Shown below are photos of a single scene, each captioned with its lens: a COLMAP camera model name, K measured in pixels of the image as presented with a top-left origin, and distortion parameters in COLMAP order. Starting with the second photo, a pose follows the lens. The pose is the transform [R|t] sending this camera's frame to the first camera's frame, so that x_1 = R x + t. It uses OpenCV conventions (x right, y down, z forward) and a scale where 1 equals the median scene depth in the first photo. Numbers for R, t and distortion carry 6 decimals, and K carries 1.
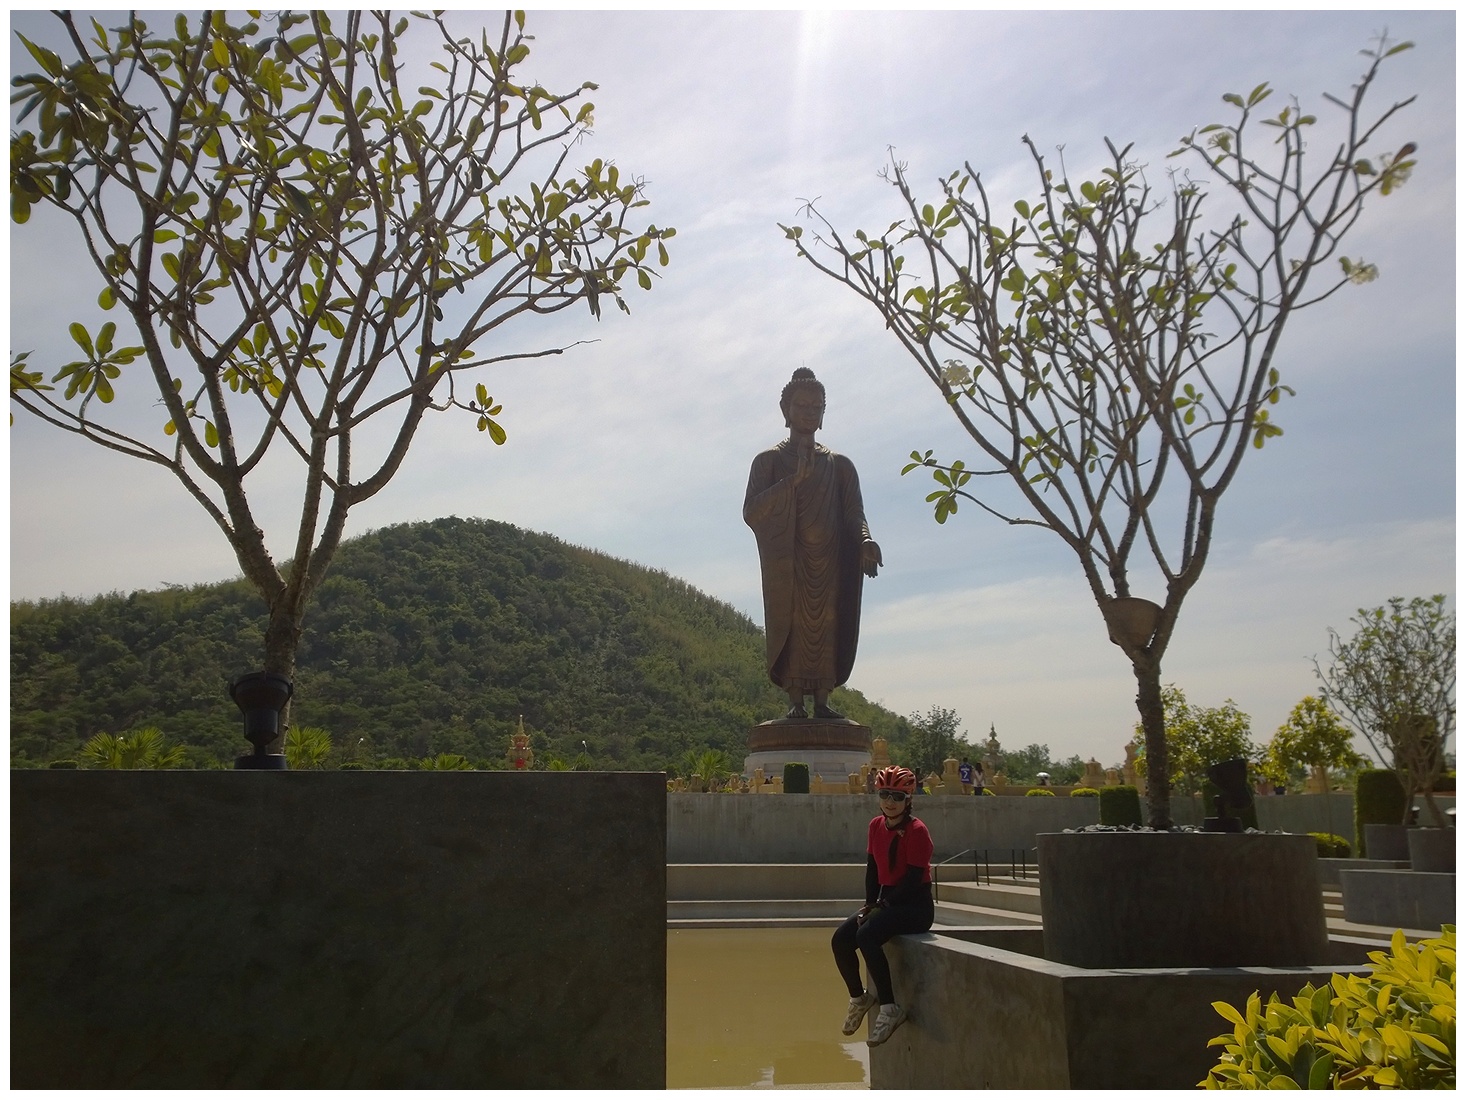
lens RADIAL K [[1094.2, 0, 733.0], [0, 1094.2, 550.0], [0, 0, 1]] dist [0.043939, -0.001561]
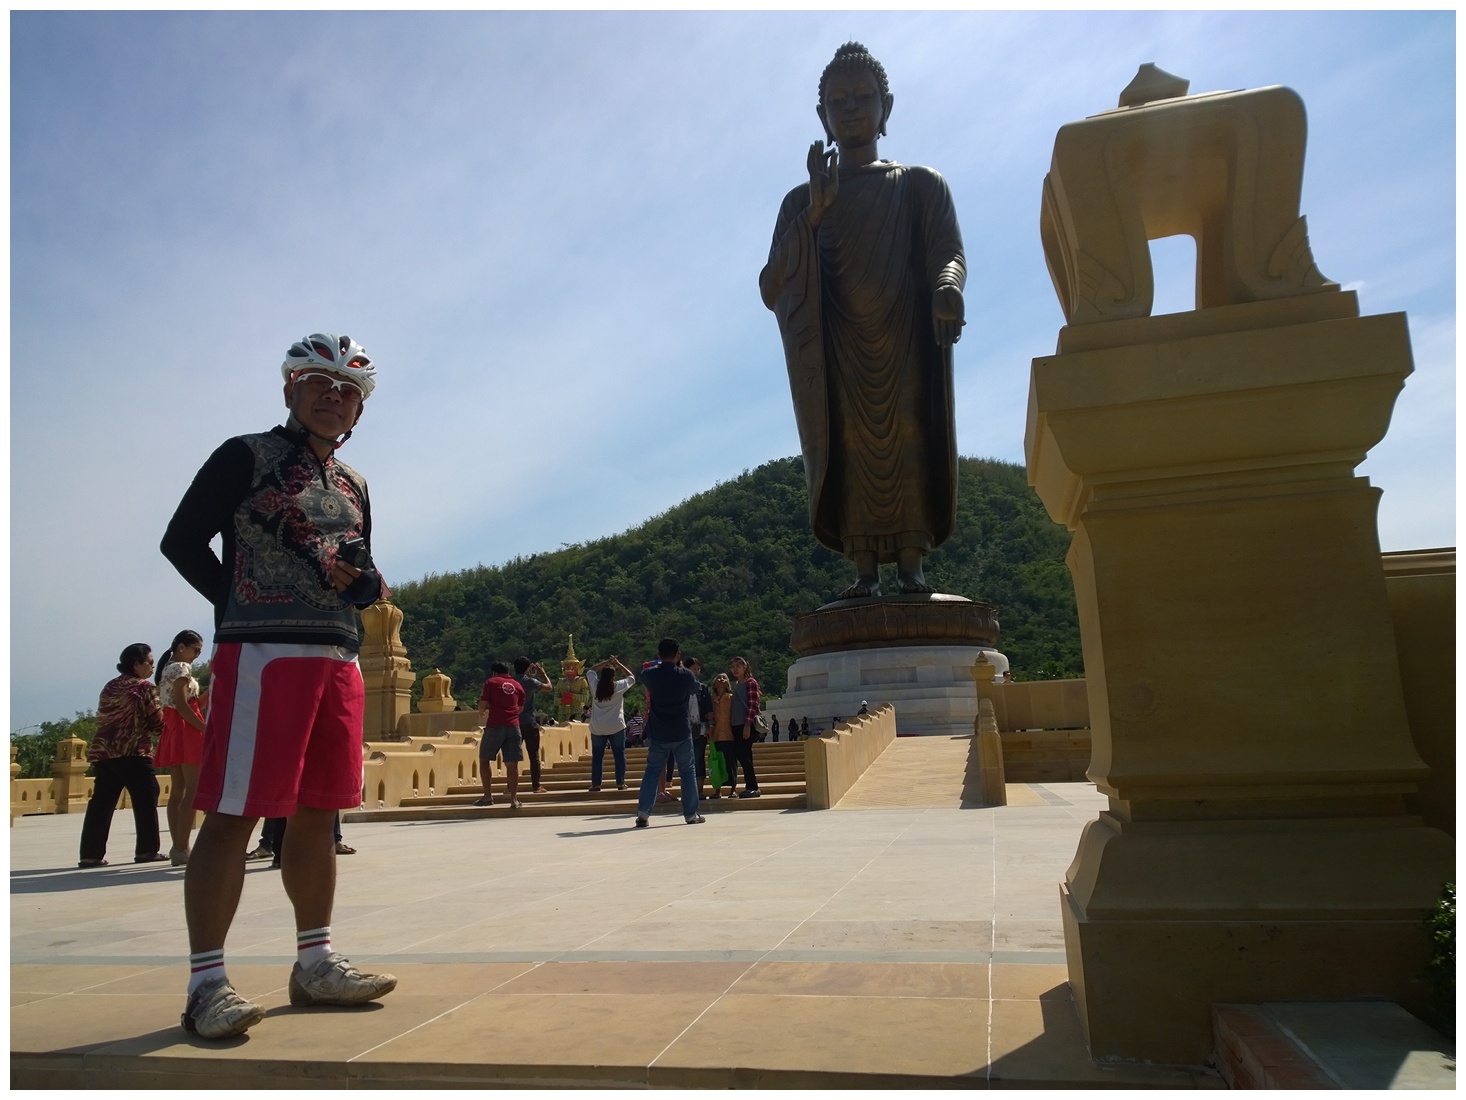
lens RADIAL K [[1094.2, 0, 733.0], [0, 1094.2, 550.0], [0, 0, 1]] dist [0.043939, -0.001561]
pose [[0.916218, -0.116201, -0.383460, 0.050148], [0.141851, 0.989112, 0.039198, 0.019724], [0.374730, -0.090308, 0.922725, 0.088579]]
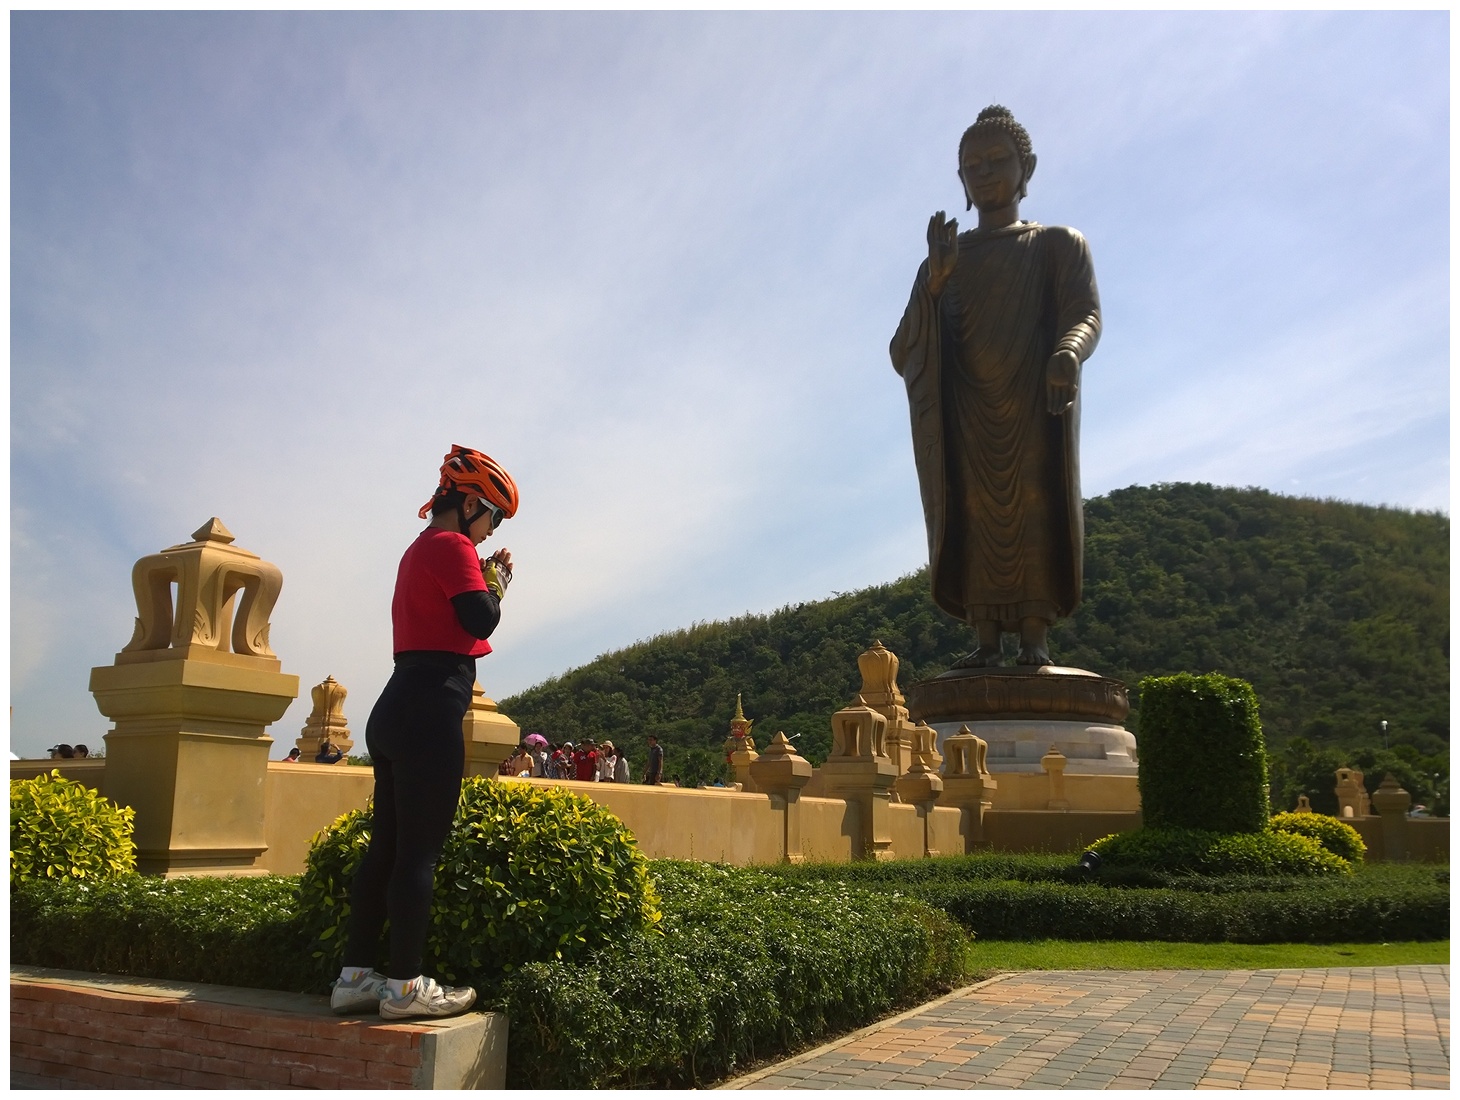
lens RADIAL K [[1157.5, 0, 767.4], [0, 1157.5, 551.6], [0, 0, 1]] dist [0.049897, -0.001058]
pose [[0.806711, -0.130909, -0.576264, 0.074633], [0.137988, 0.989926, -0.031711, 0.020060], [0.574610, -0.053936, 0.816648, 0.089856]]
